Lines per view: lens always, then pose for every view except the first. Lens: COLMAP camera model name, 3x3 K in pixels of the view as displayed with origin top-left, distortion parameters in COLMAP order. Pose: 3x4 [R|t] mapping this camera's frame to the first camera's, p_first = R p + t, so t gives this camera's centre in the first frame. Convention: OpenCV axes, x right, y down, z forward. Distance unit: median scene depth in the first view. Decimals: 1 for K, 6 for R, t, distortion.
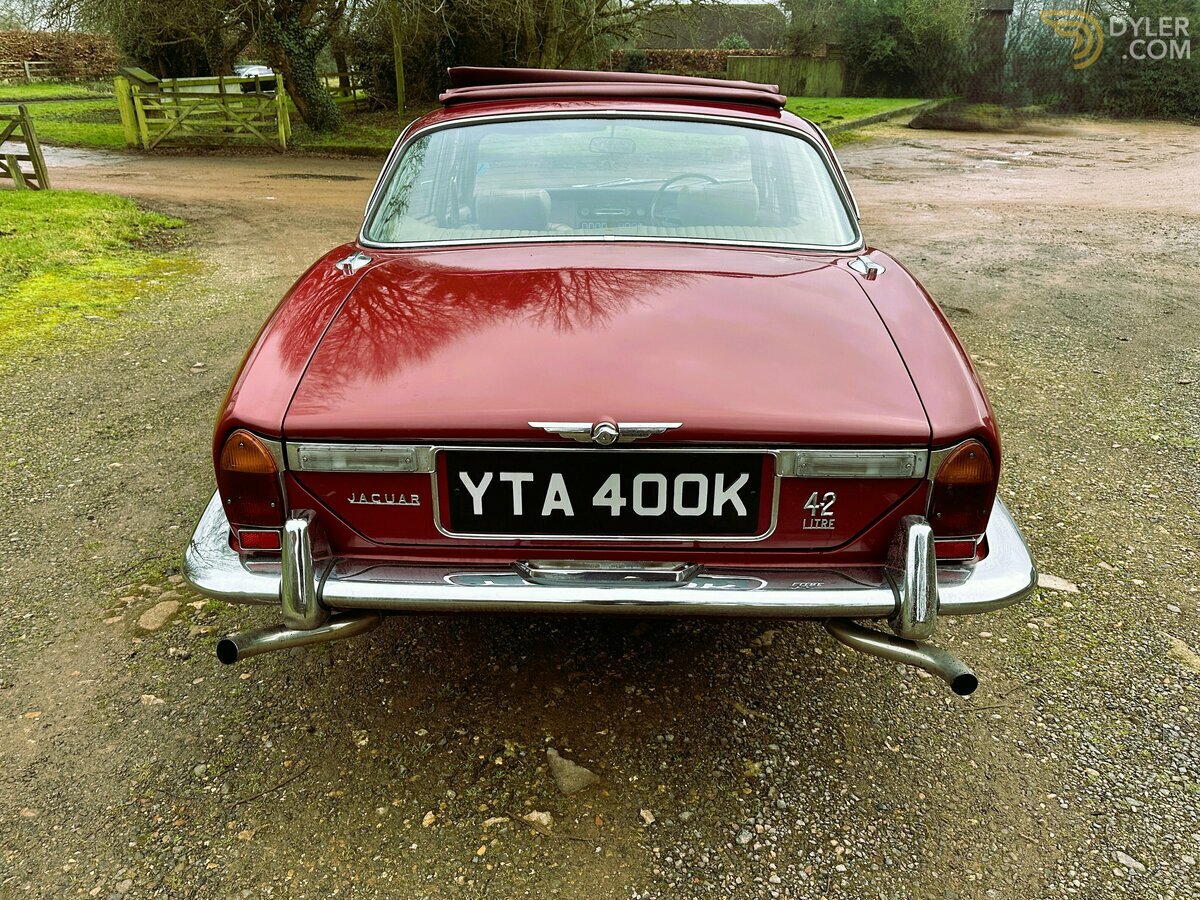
lens RADIAL K [[844.6, 0, 606.8], [0, 844.6, 445.4], [0, 0, 1]] dist [0.025555, -0.036622]
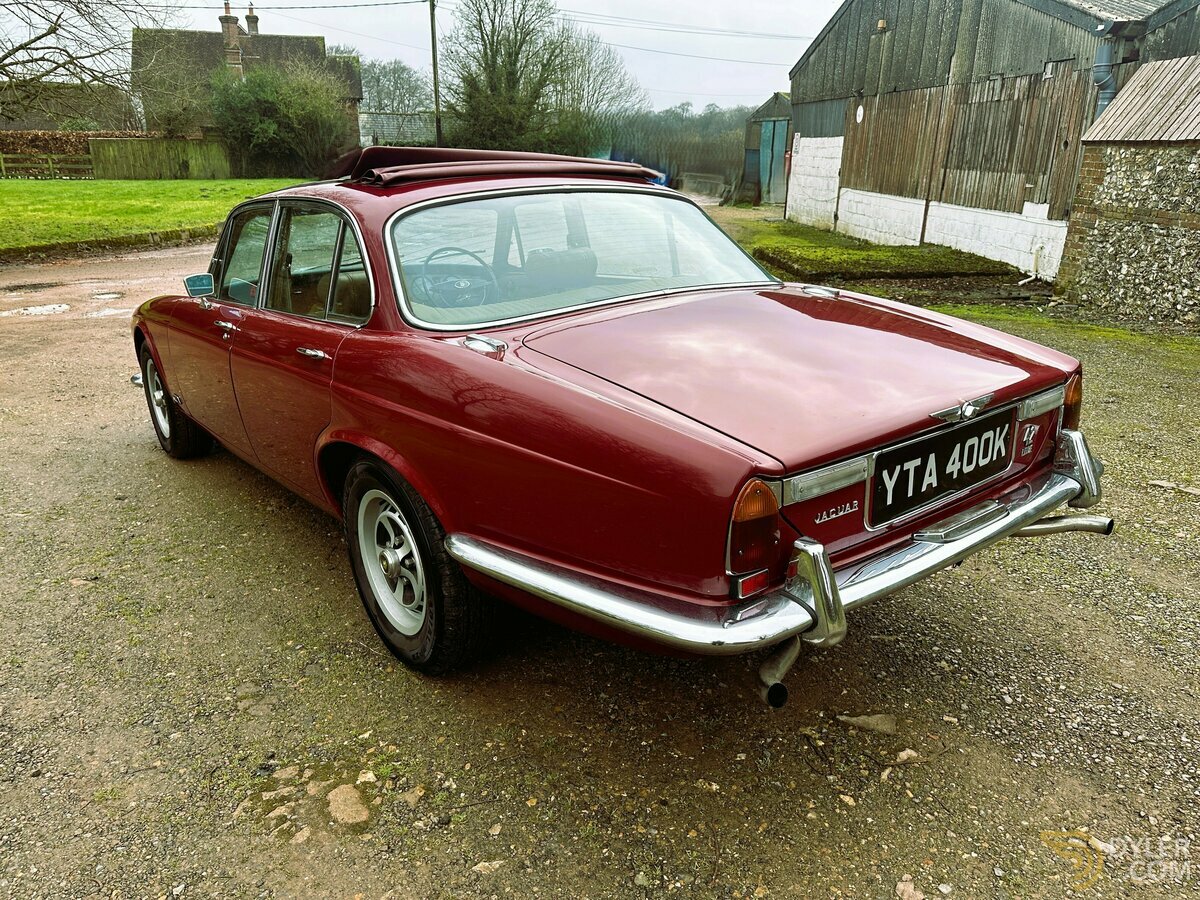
lens RADIAL K [[843.2, 0, 600.0], [0, 843.2, 450.0], [0, 0, 1]] dist [0.010949, -0.014104]
pose [[0.777252, -0.215975, 0.590961, -0.797419], [0.260984, 0.965296, 0.009527, -0.076492], [-0.572510, 0.146827, 0.806644, 0.176445]]
